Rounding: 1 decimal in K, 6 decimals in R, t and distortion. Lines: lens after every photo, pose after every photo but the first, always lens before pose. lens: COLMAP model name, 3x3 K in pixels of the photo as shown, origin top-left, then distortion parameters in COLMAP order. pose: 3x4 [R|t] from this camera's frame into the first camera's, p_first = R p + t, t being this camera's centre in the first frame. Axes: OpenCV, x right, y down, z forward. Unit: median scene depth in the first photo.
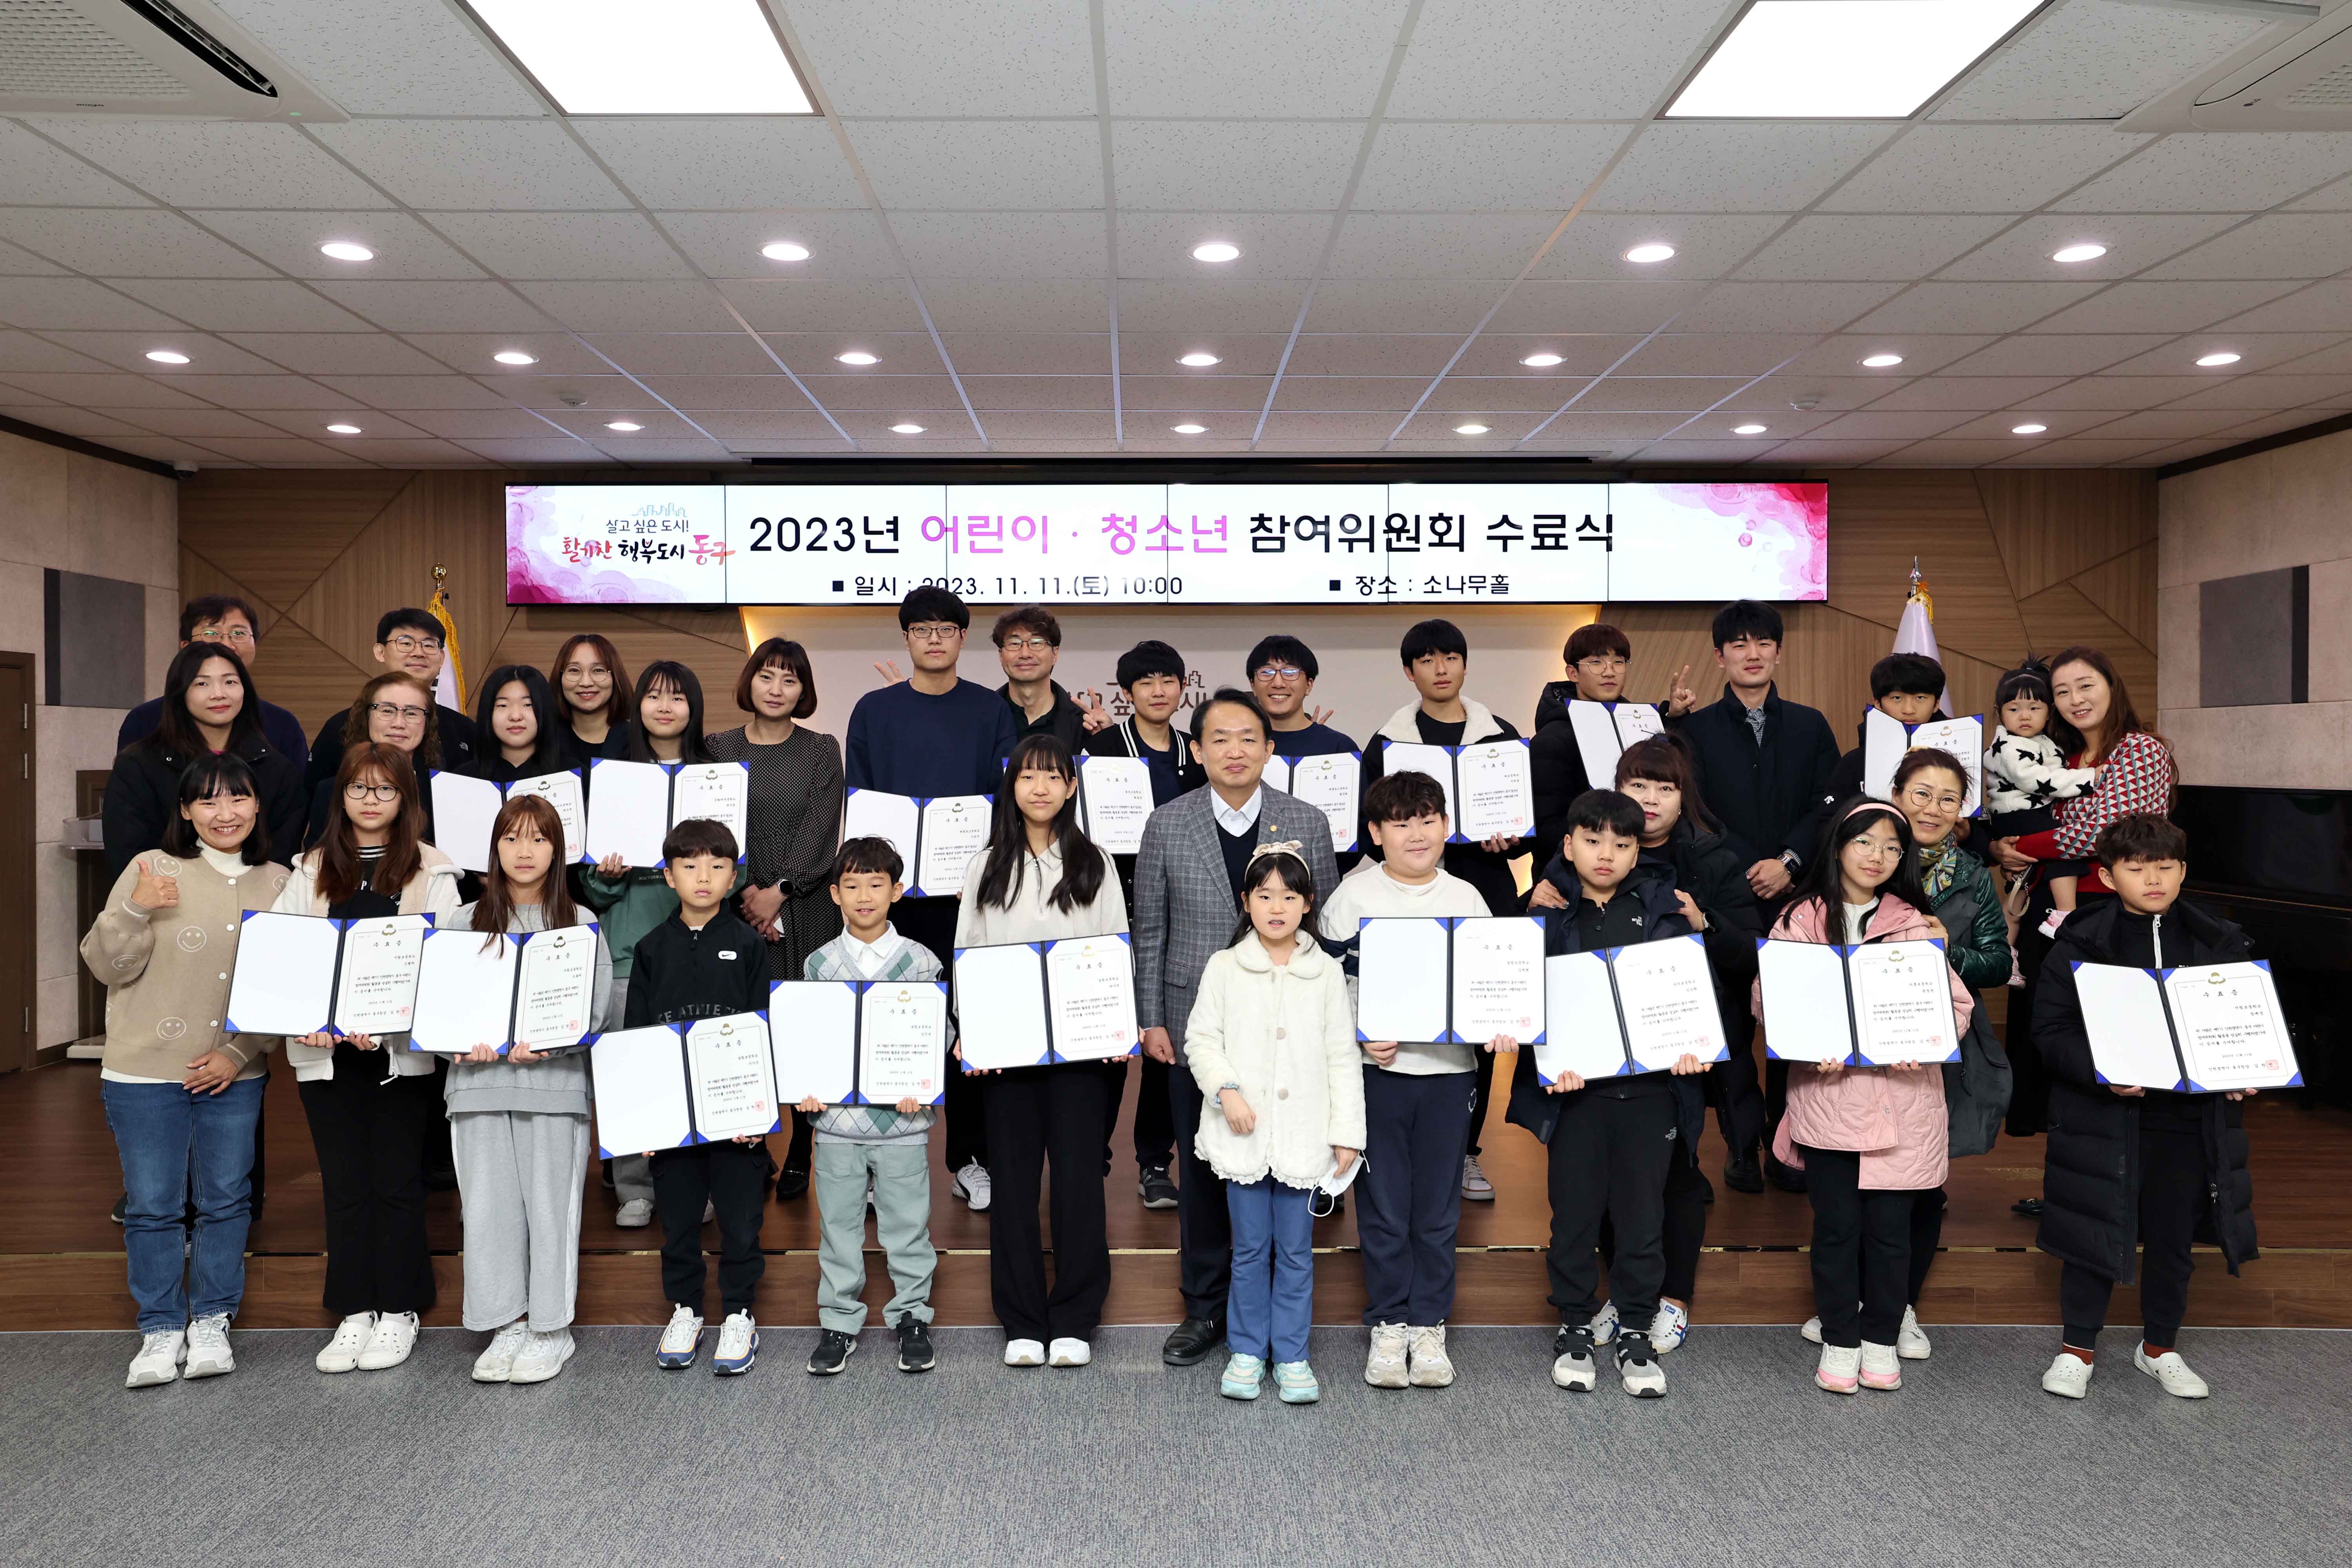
lens RADIAL K [[1607.2, 0, 1156.0], [0, 1607.2, 774.1], [0, 0, 1]] dist [-0.018636, 0.043473]
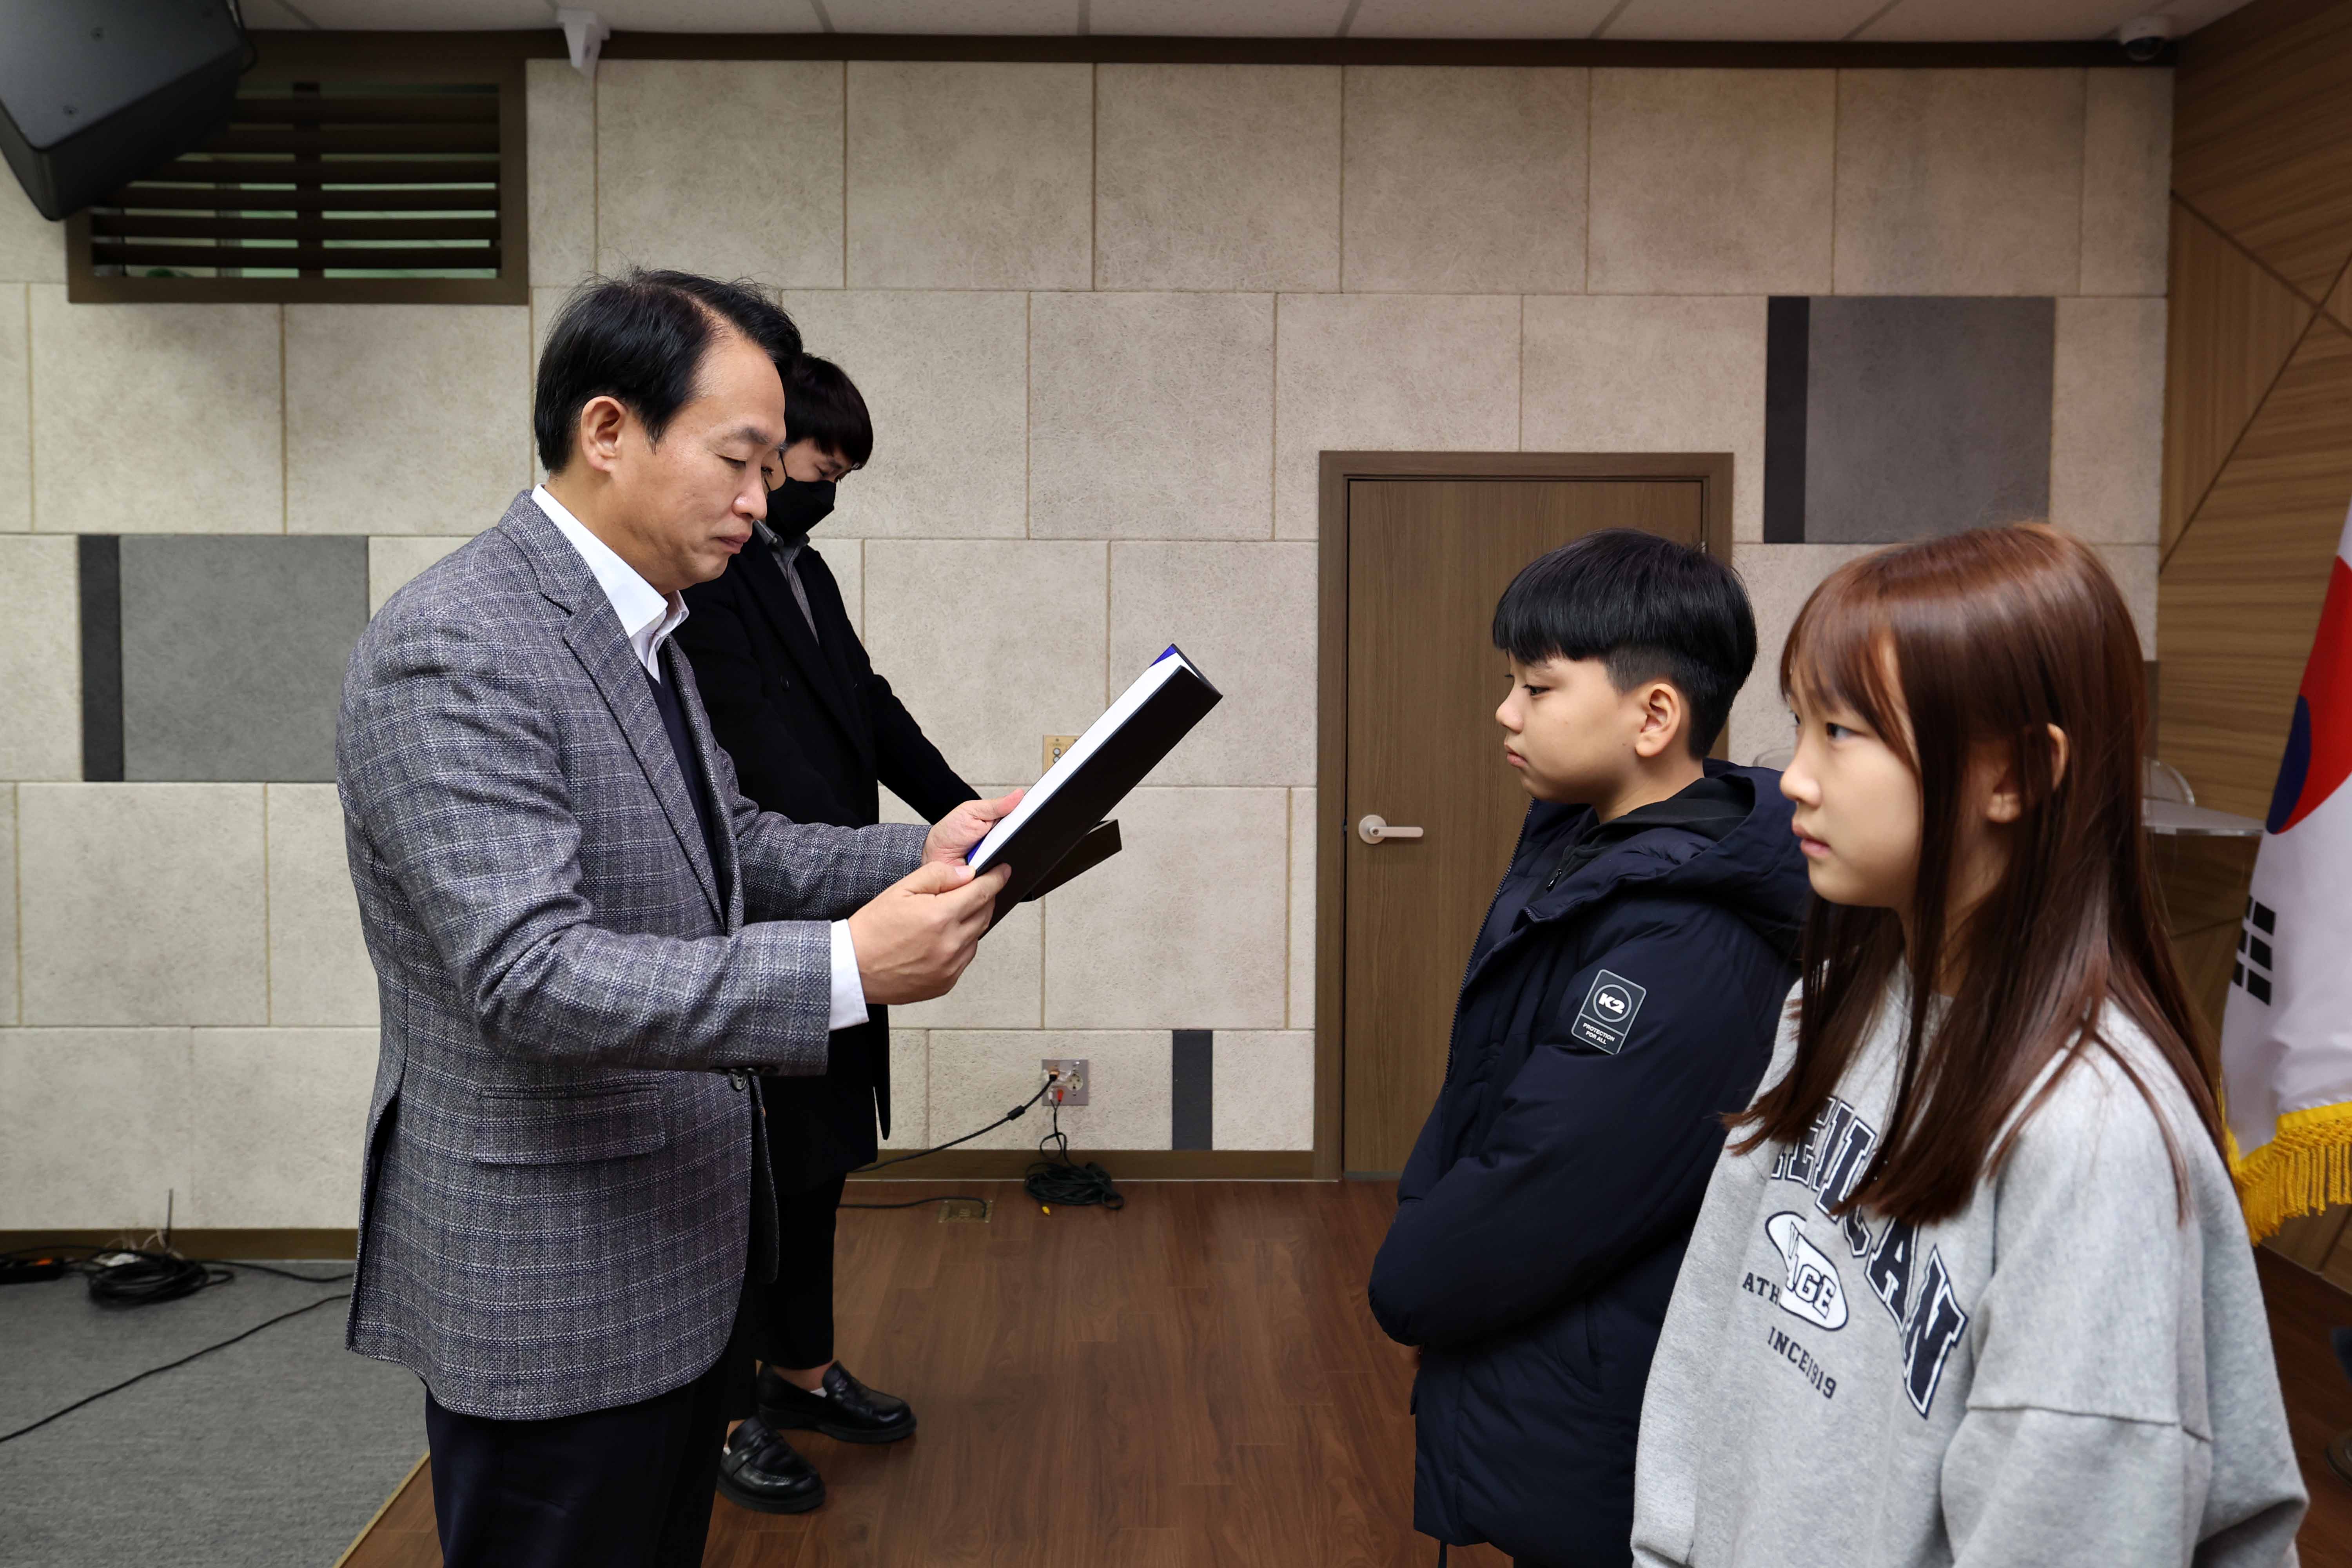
lens RADIAL K [[1764.8, 0, 1173.2], [0, 1764.8, 705.9], [0, 0, 1]] dist [-0.026999, 0.064708]
pose [[0.000505, 0.042123, -0.999112, -0.068399], [-0.014086, 0.999014, 0.042112, -0.008103], [0.999901, 0.014052, 0.001098, 0.713158]]
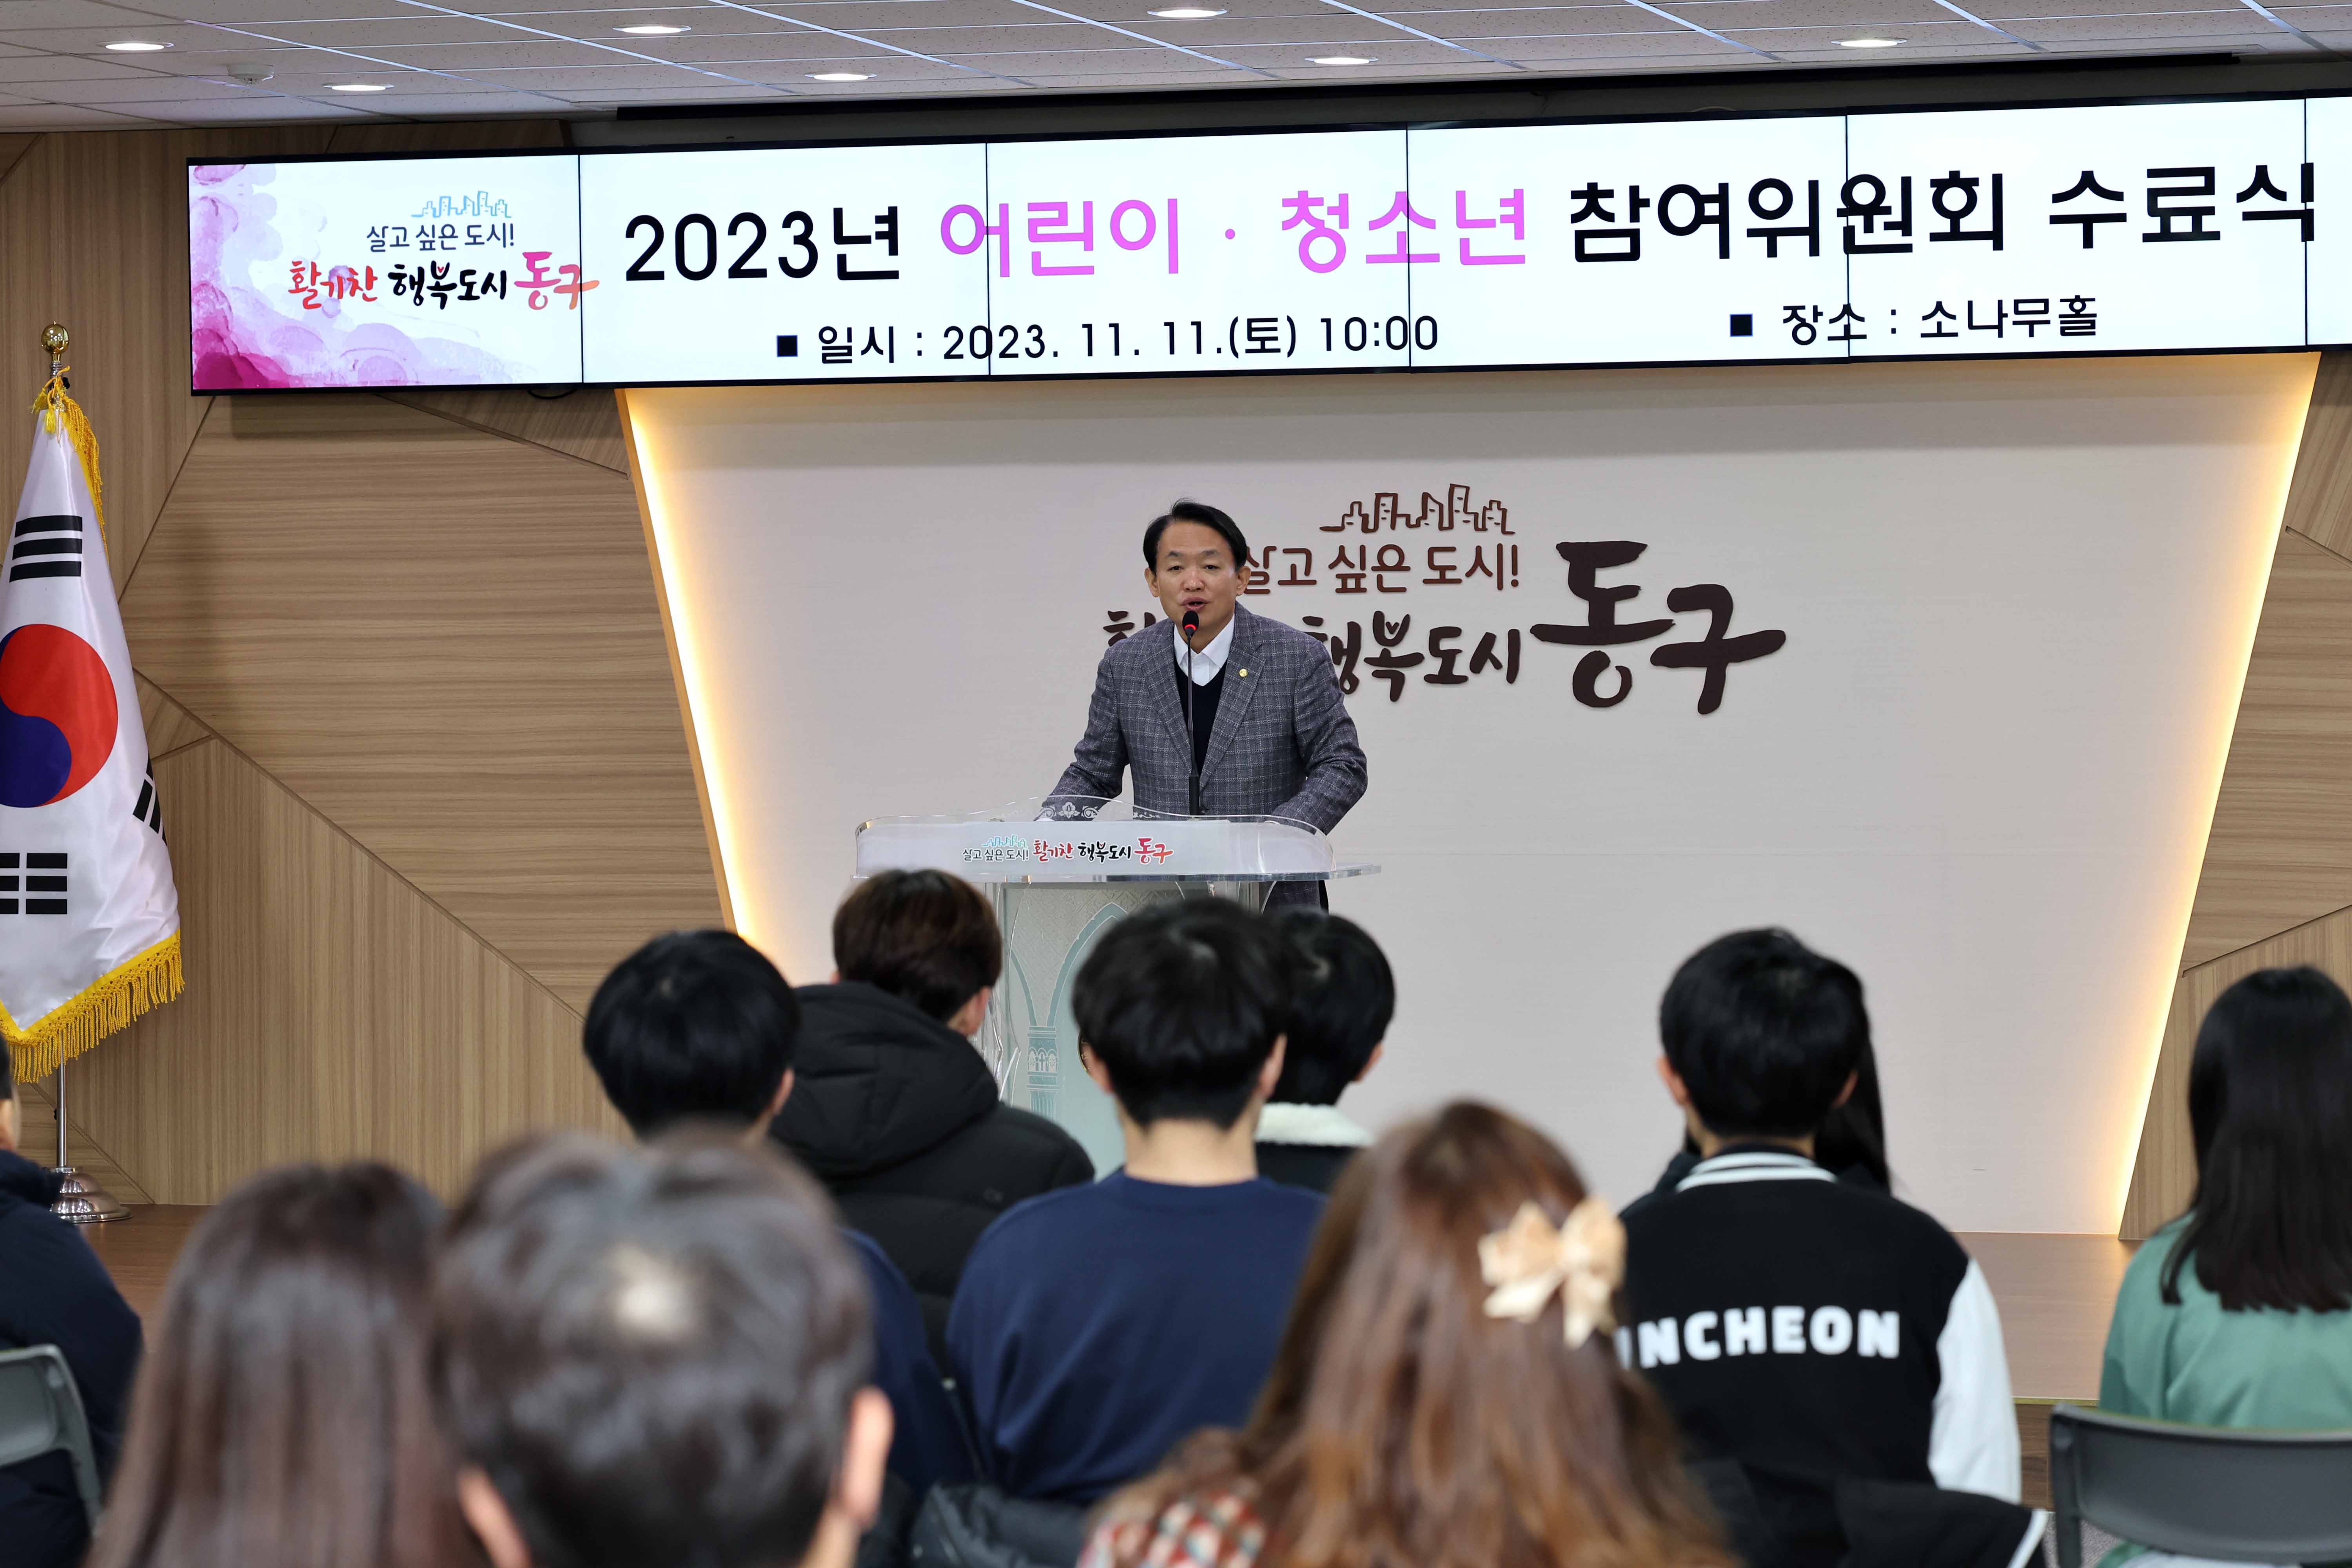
lens RADIAL K [[6761.4, 0, 1176.0], [0, 6761.4, 784.0], [0, 0, 1]] dist [0.047444, 1.449798]
pose [[0.955494, 0.000143, -0.295009, 0.555148], [0.001560, 0.999983, 0.005539, 0.010425], [0.295005, -0.005753, 0.955478, -1.020072]]
